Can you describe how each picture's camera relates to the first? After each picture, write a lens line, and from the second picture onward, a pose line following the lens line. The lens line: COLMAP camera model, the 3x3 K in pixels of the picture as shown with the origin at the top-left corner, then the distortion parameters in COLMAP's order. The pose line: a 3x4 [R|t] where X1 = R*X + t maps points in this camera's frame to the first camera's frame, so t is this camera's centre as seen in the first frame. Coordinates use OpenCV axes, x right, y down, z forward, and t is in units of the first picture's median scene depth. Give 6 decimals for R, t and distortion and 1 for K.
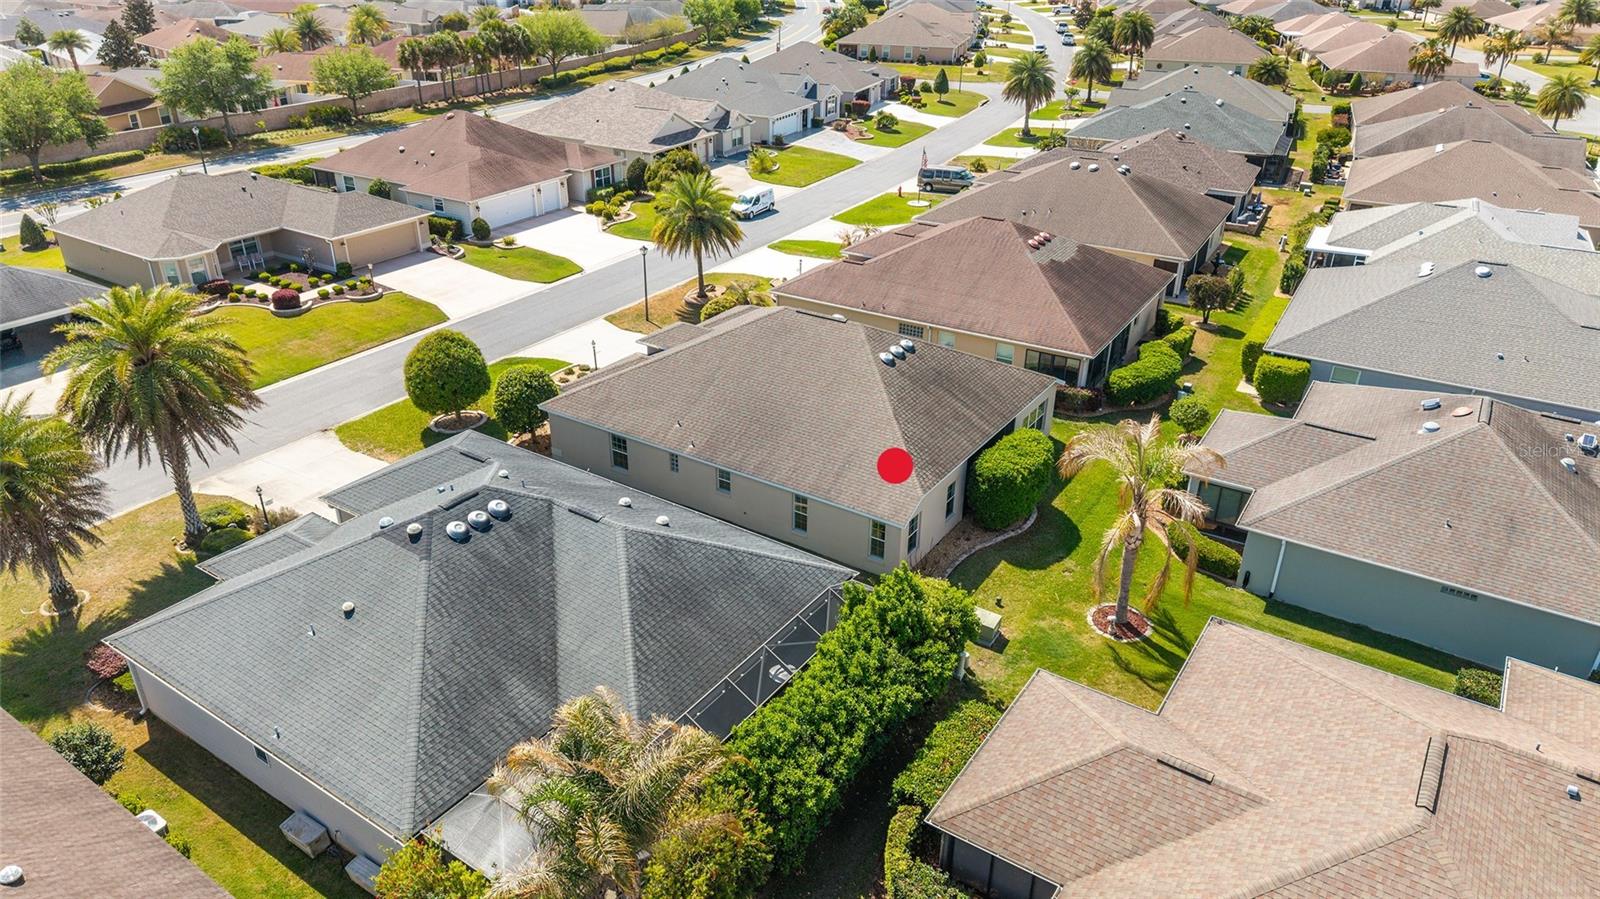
lens RADIAL K [[1068.4, 0, 801.9], [0, 1068.4, 448.5], [0, 0, 1]] dist [0.032408, -0.033770]
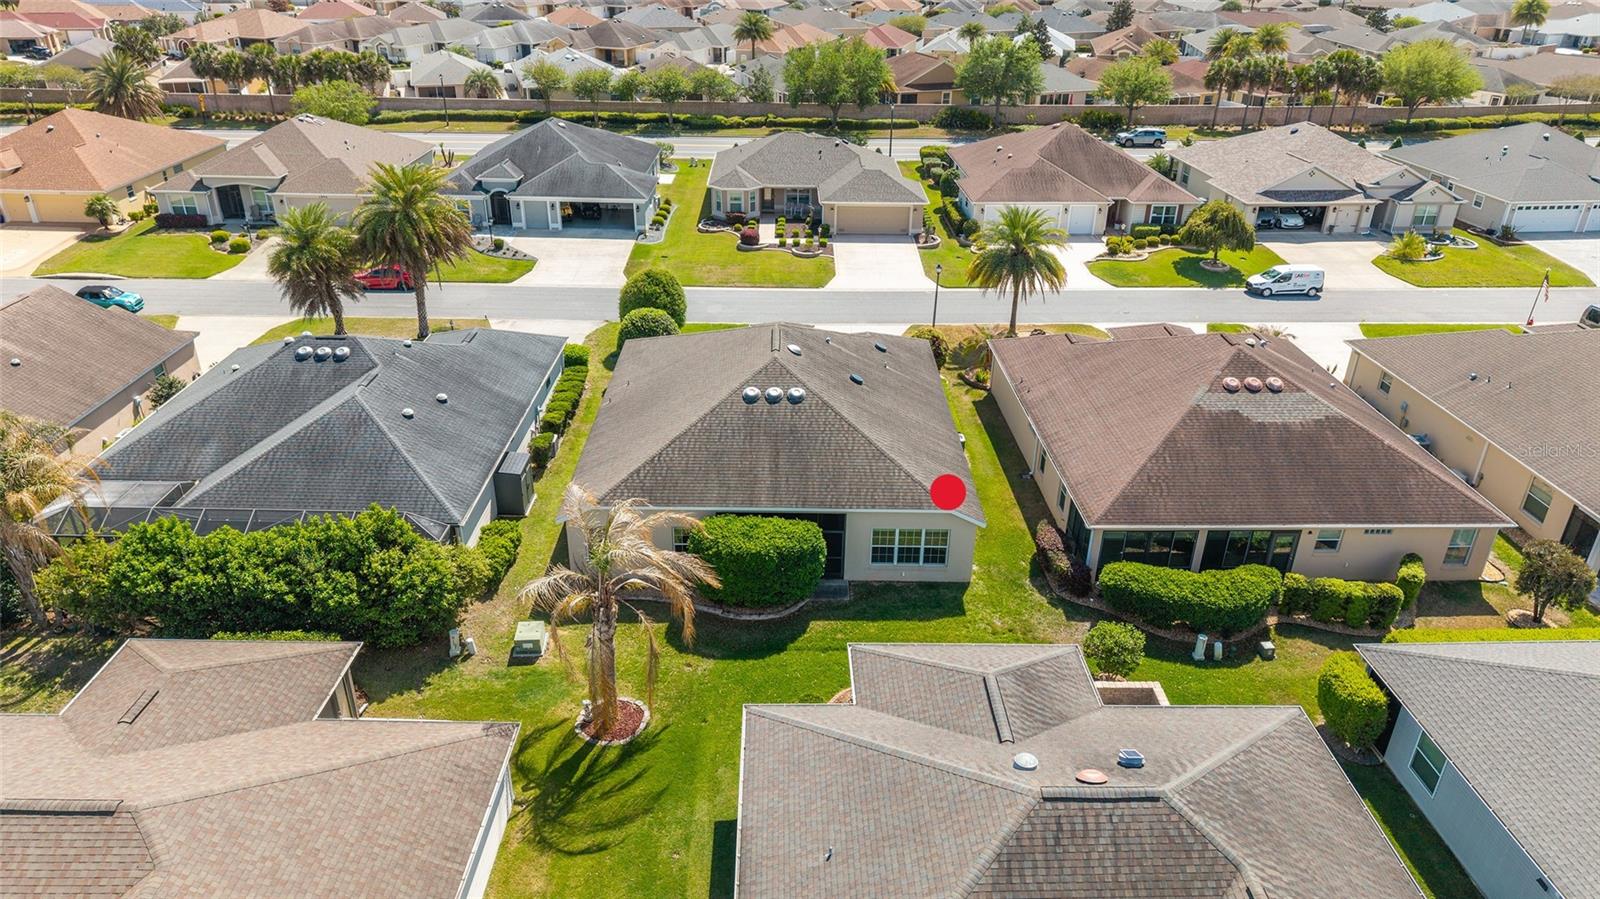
lens RADIAL K [[1068.4, 0, 799.3], [0, 1068.4, 448.1], [0, 0, 1]] dist [0.032408, -0.033770]
pose [[0.552010, 0.374108, -0.745204, 0.413067], [-0.385873, 0.906861, 0.169429, -0.108862], [0.739180, 0.194027, 0.644954, 0.215339]]
